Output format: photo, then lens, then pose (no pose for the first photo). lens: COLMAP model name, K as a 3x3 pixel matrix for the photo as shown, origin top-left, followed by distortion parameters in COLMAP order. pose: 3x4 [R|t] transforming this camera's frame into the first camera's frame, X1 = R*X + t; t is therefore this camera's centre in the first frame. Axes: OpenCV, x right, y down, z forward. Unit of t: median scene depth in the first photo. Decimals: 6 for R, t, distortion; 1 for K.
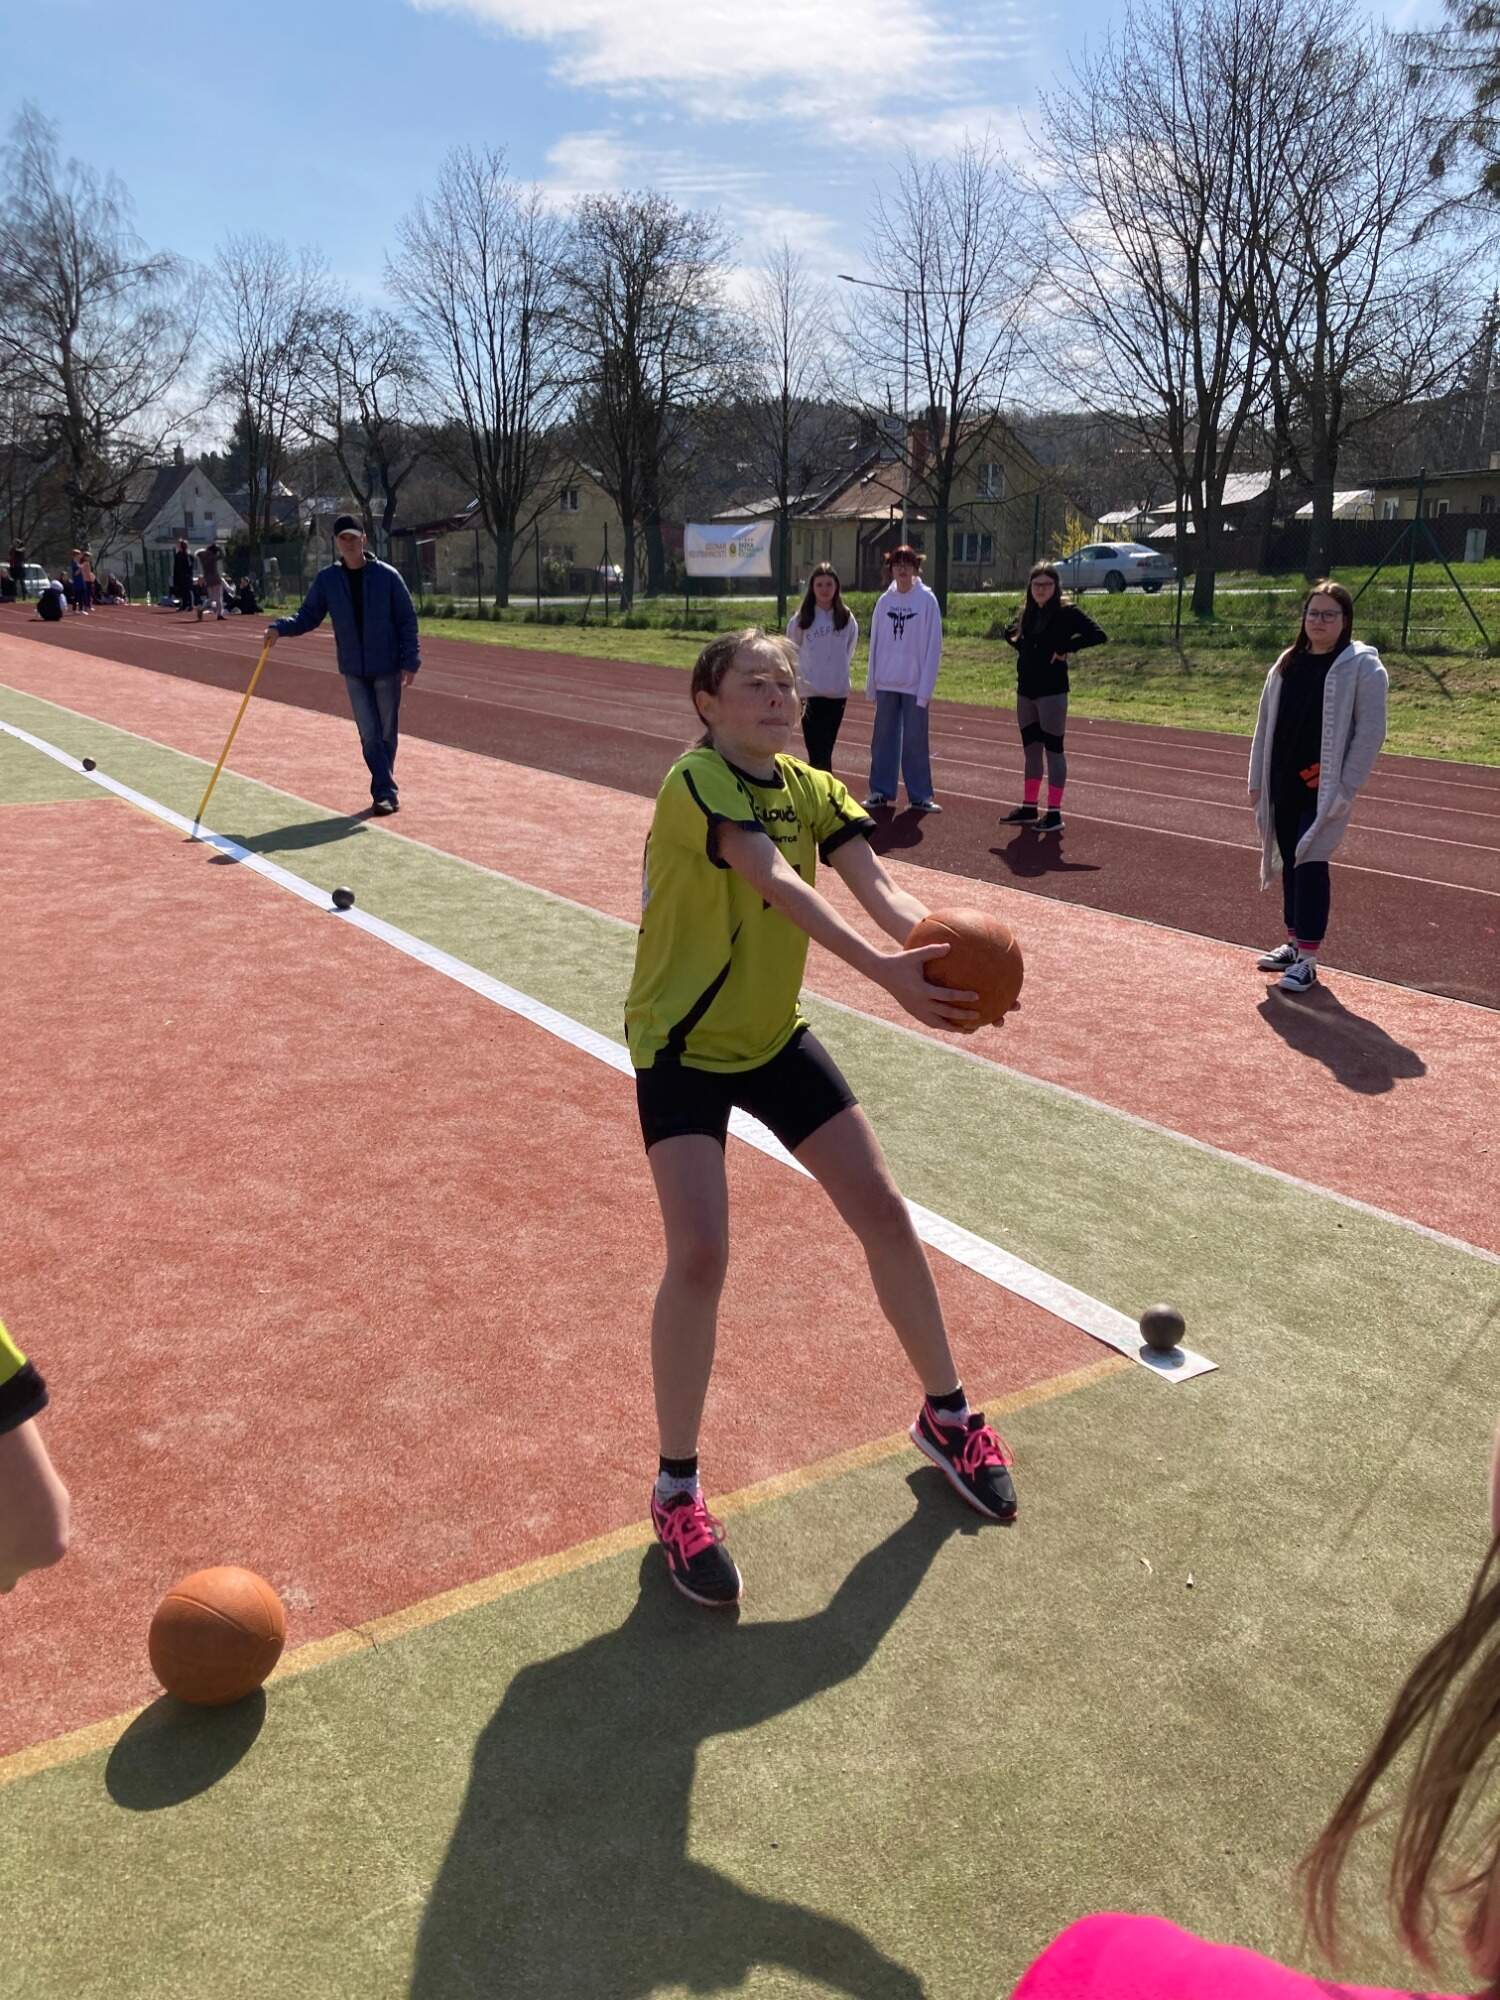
lens RADIAL K [[1660.1, 0, 750.0], [0, 1660.1, 1000.0], [0, 0, 1]] dist [0.010993, -0.007297]
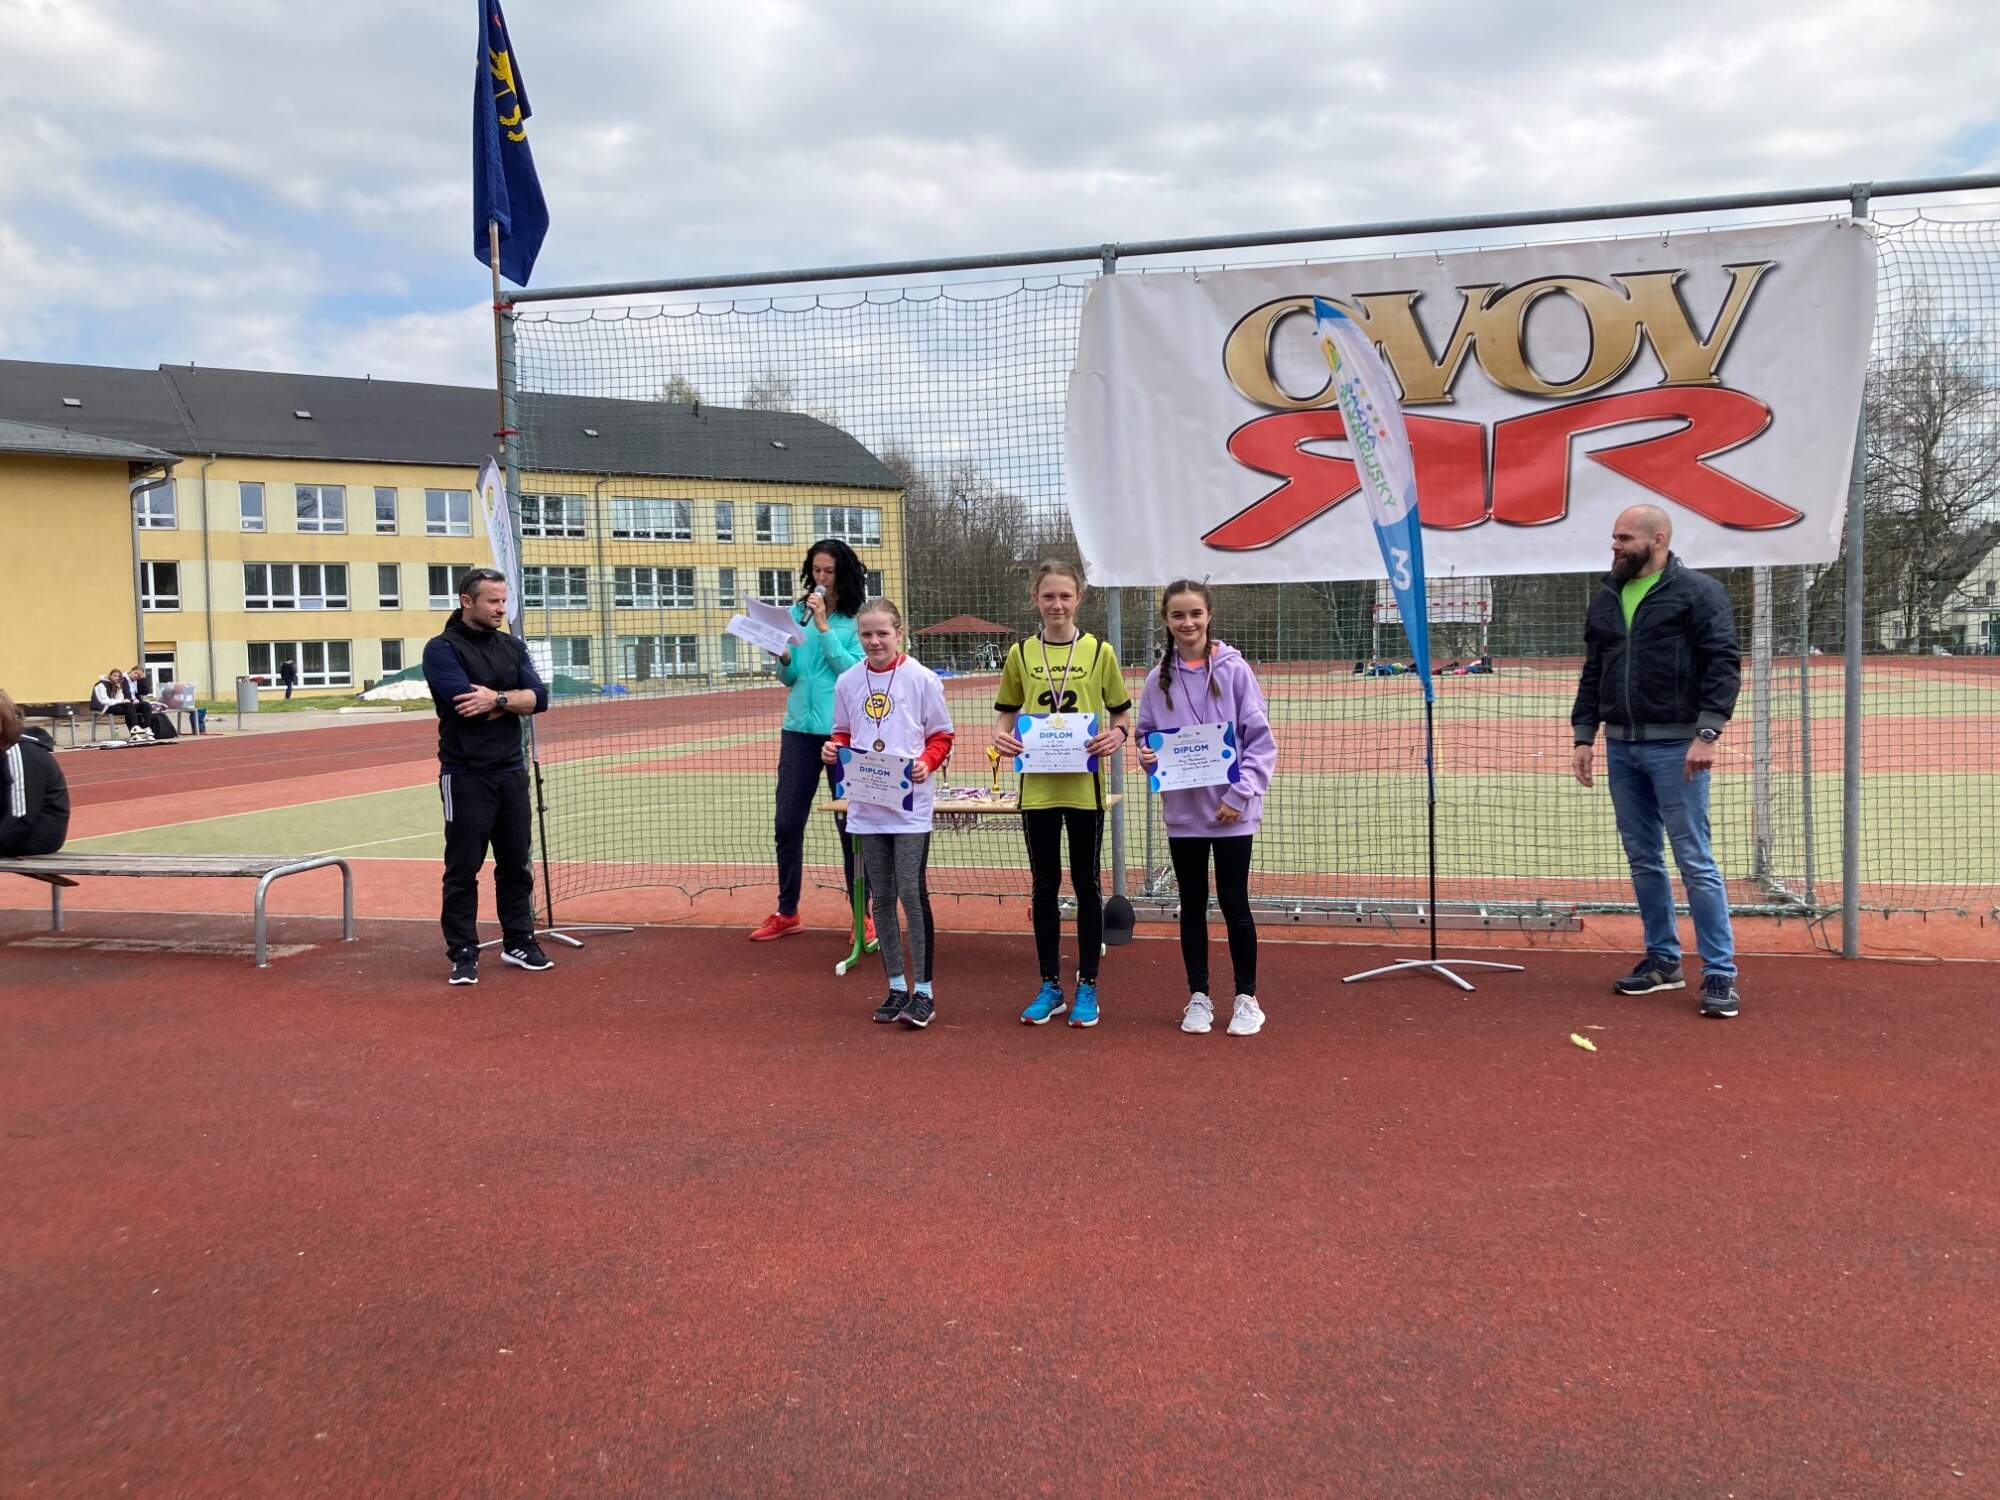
lens RADIAL K [[1656.9, 0, 994.9], [0, 1656.9, 726.9], [0, 0, 1]] dist [0.004116, 0.013153]
pose [[0.669202, 0.010522, -0.743006, 0.037803], [-0.161415, 0.978082, -0.131531, 0.069193], [0.725337, 0.207953, 0.656233, -0.242679]]
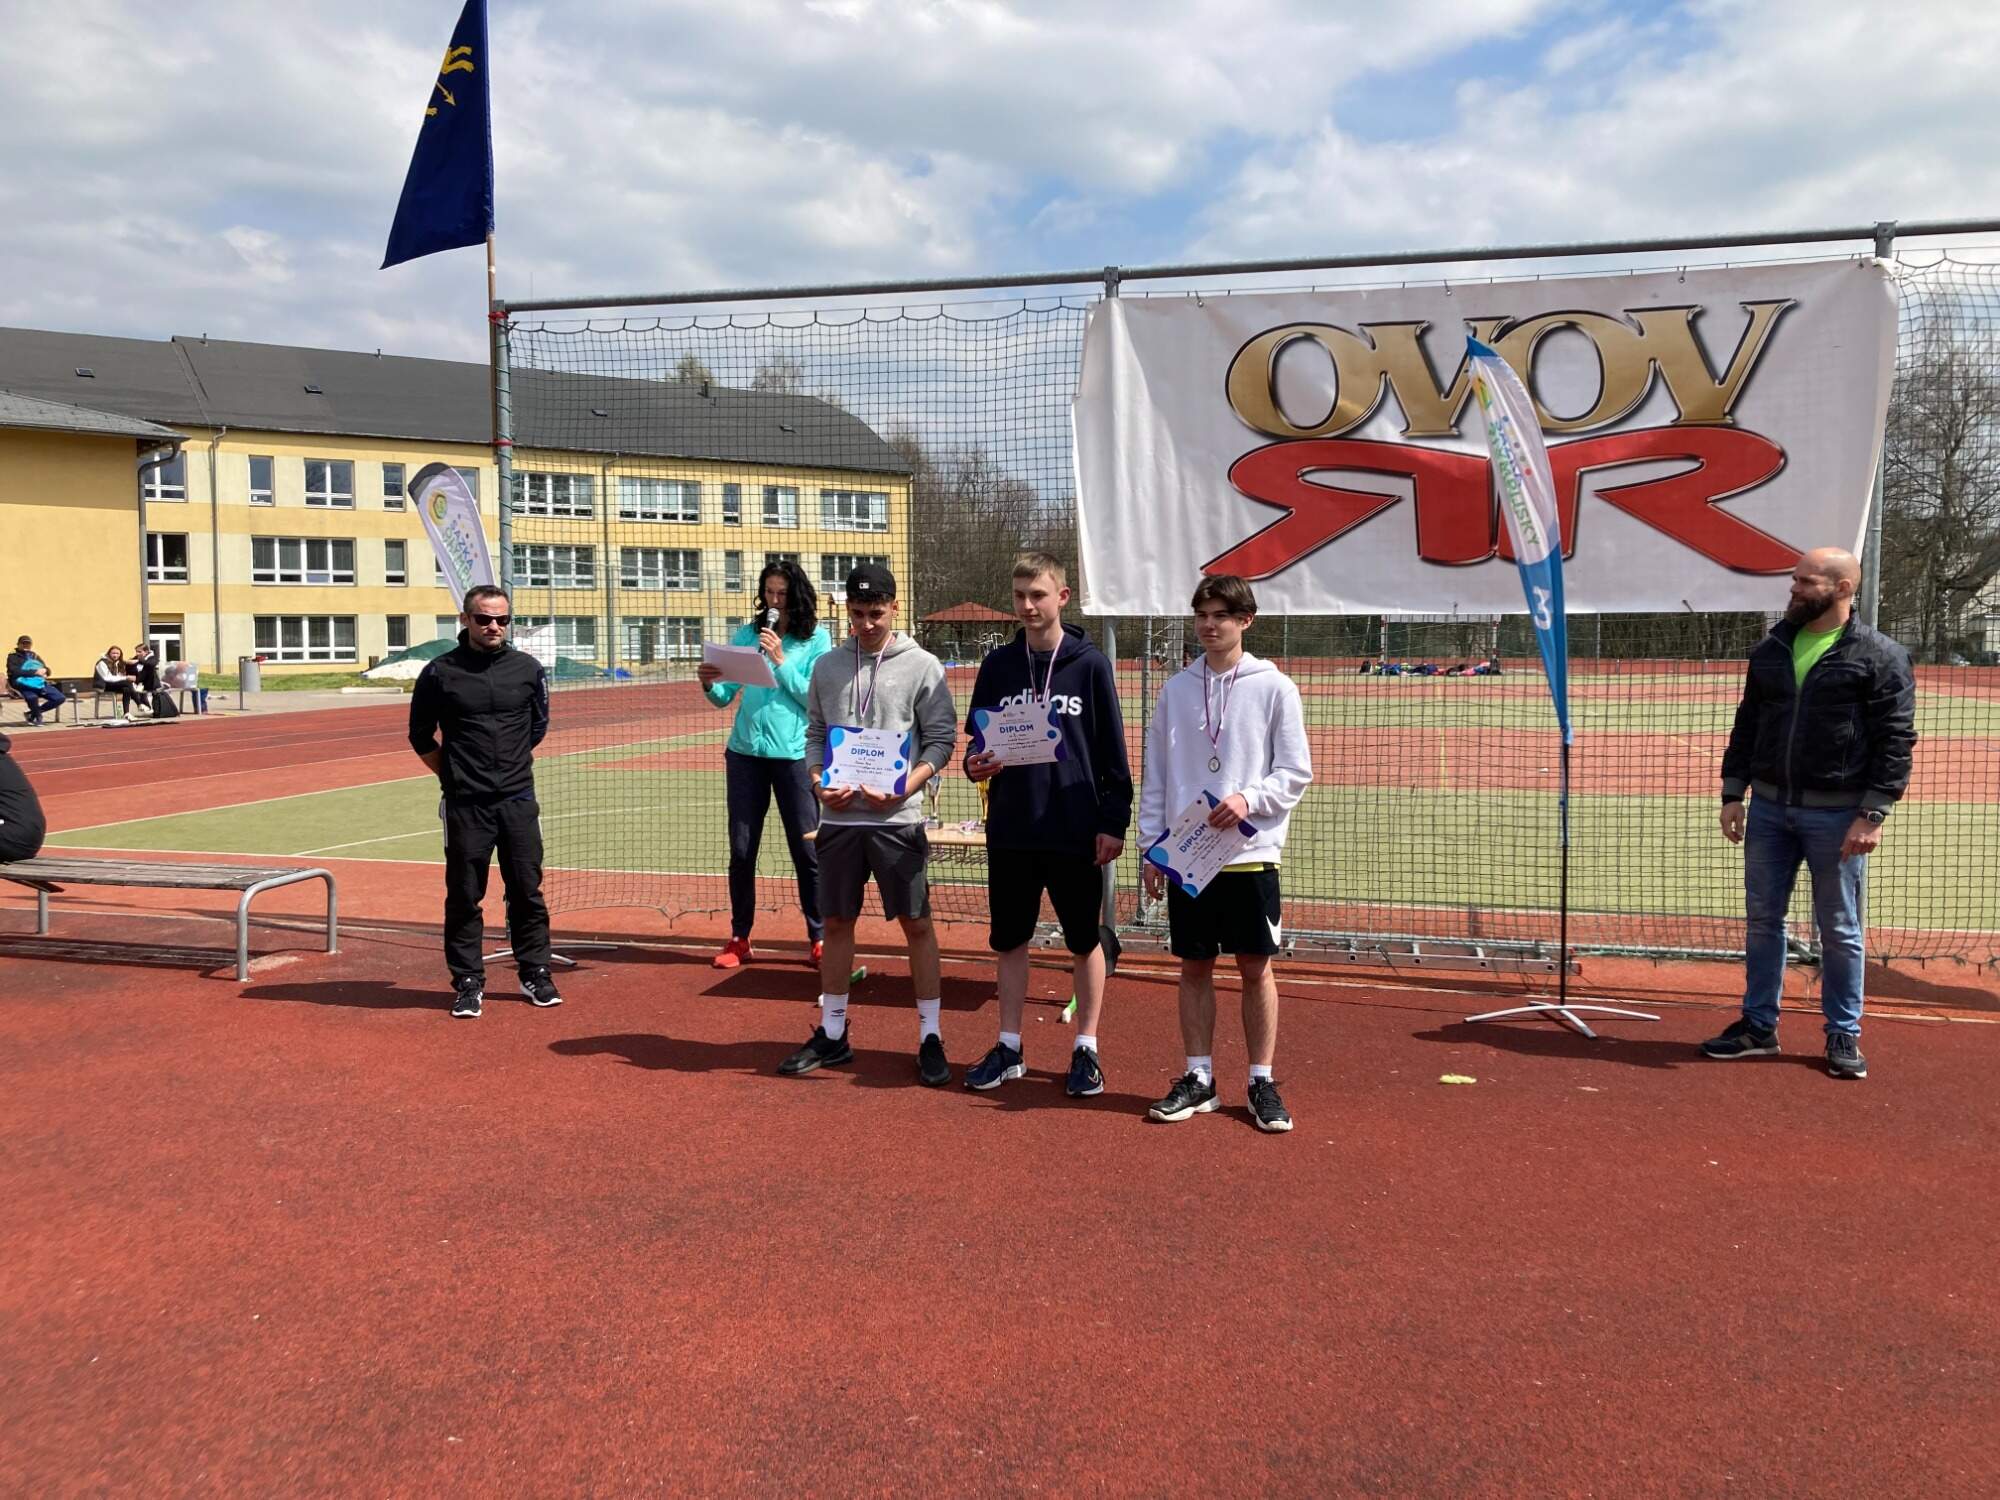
lens RADIAL K [[1660.1, 0, 976.0], [0, 1660.1, 724.5], [0, 0, 1]] dist [0.010993, -0.007297]
pose [[0.658129, 0.030788, -0.752275, 0.037075], [-0.183777, 0.975510, -0.120854, 0.064734], [0.730131, 0.217789, 0.647670, -0.241389]]
